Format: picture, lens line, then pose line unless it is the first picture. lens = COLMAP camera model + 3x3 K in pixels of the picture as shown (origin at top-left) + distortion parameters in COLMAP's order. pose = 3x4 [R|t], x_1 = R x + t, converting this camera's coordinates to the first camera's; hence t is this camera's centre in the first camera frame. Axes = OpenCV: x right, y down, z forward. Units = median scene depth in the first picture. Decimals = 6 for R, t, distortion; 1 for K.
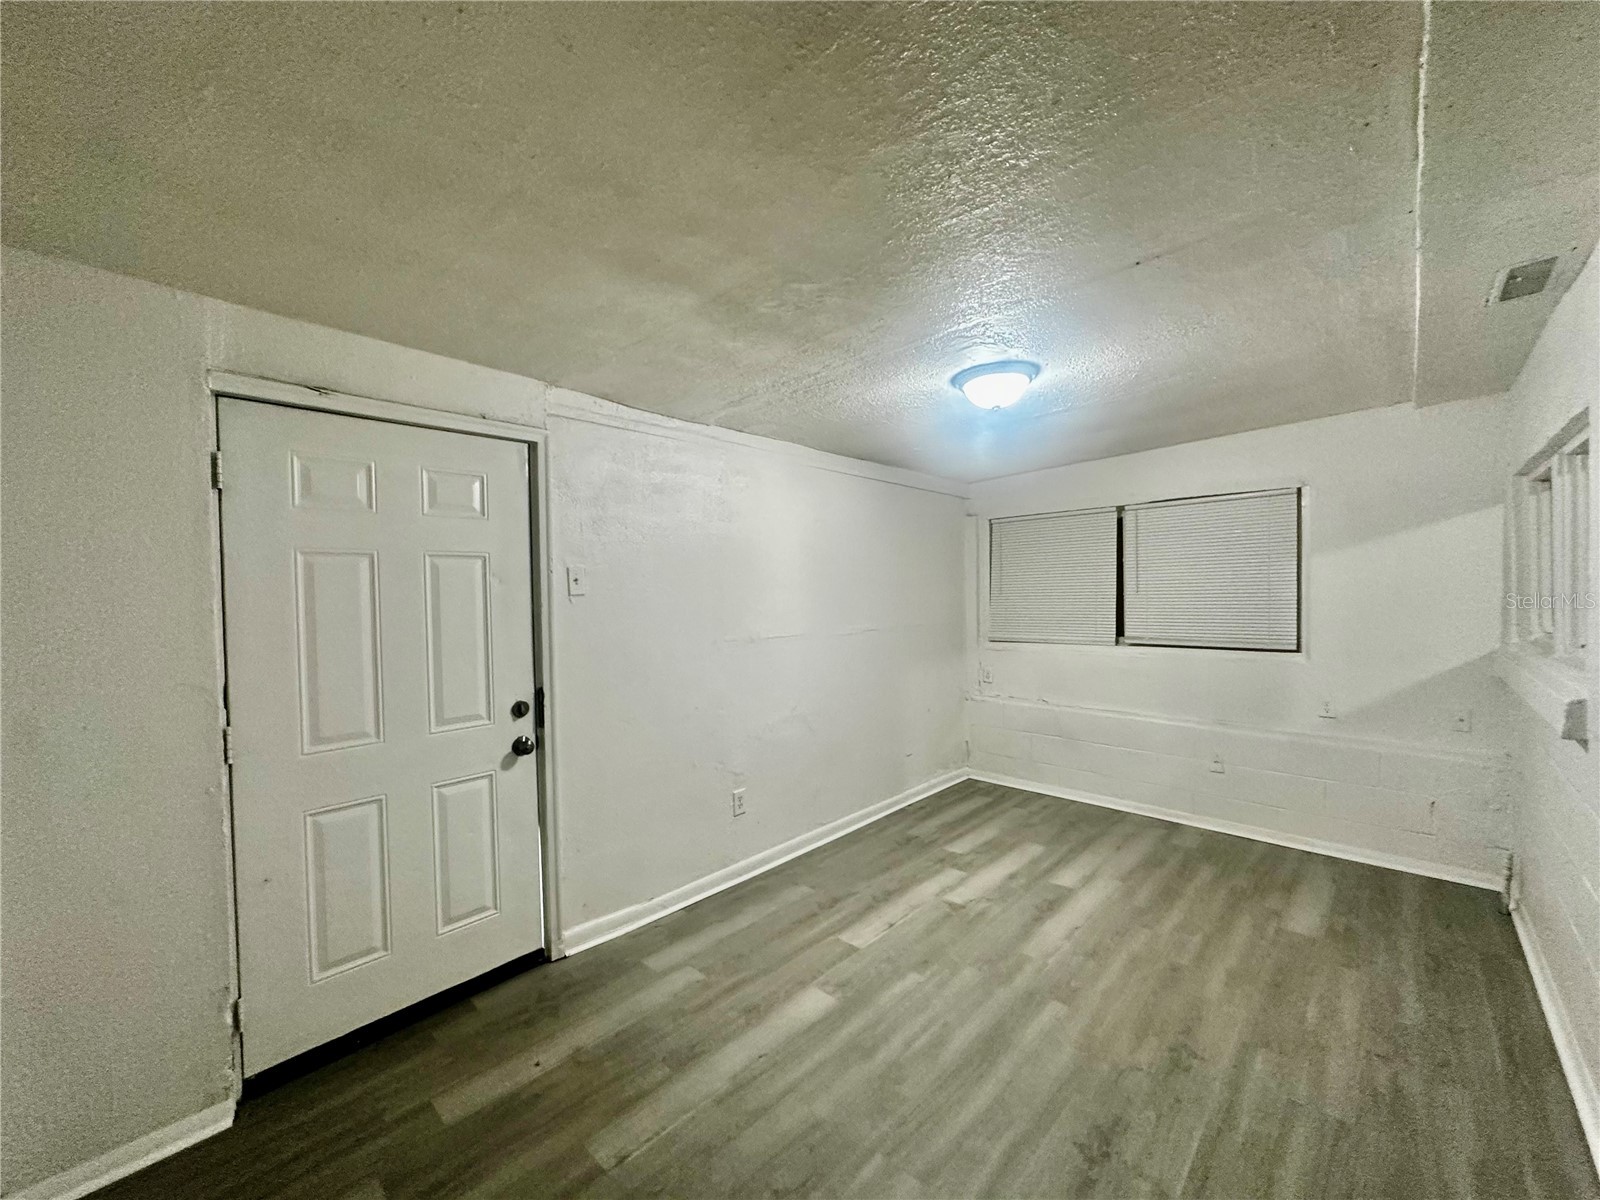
lens RADIAL K [[642.7, 0, 799.2], [0, 642.7, 594.5], [0, 0, 1]] dist [-0.002558, -0.000210]
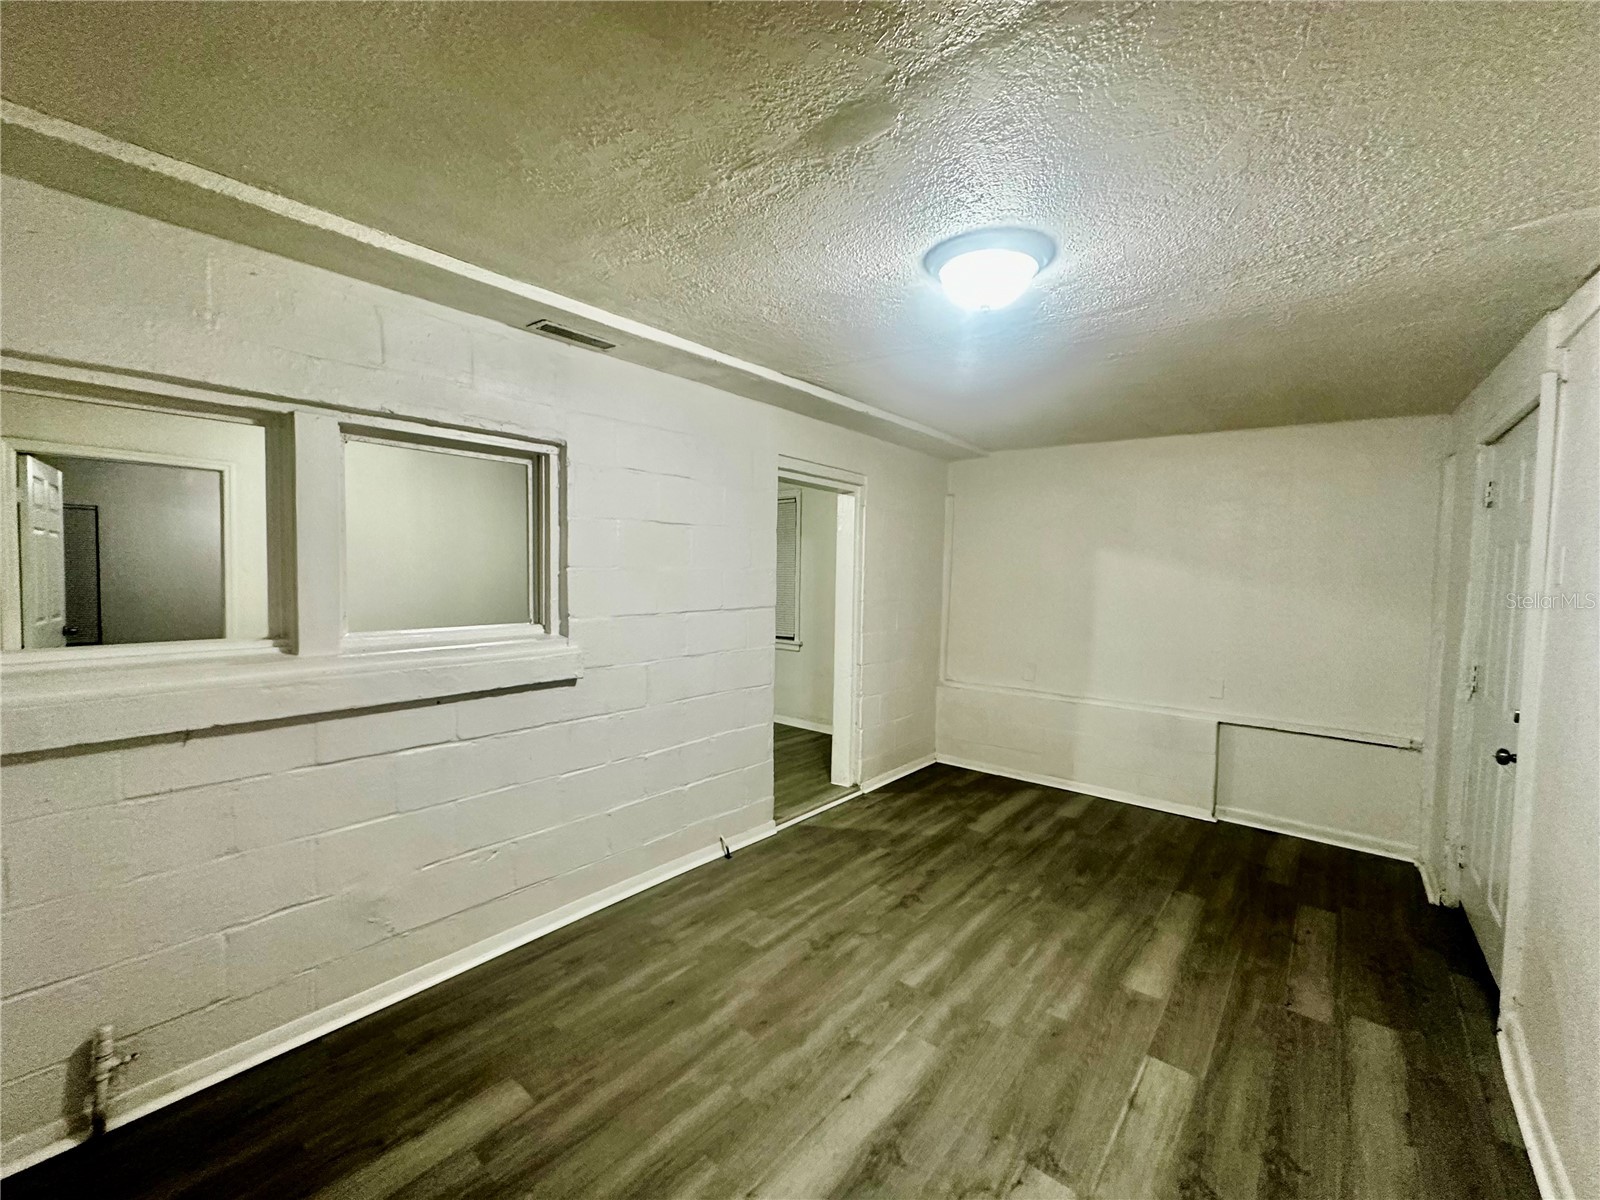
lens RADIAL K [[643.9, 0, 807.0], [0, 643.9, 604.6], [0, 0, 1]] dist [-0.002721, 0.000548]
pose [[-0.998084, 0.000867, -0.061868, 0.603080], [-0.003186, 0.997855, 0.065384, -0.023922], [0.061792, 0.065456, -0.995940, 1.889102]]
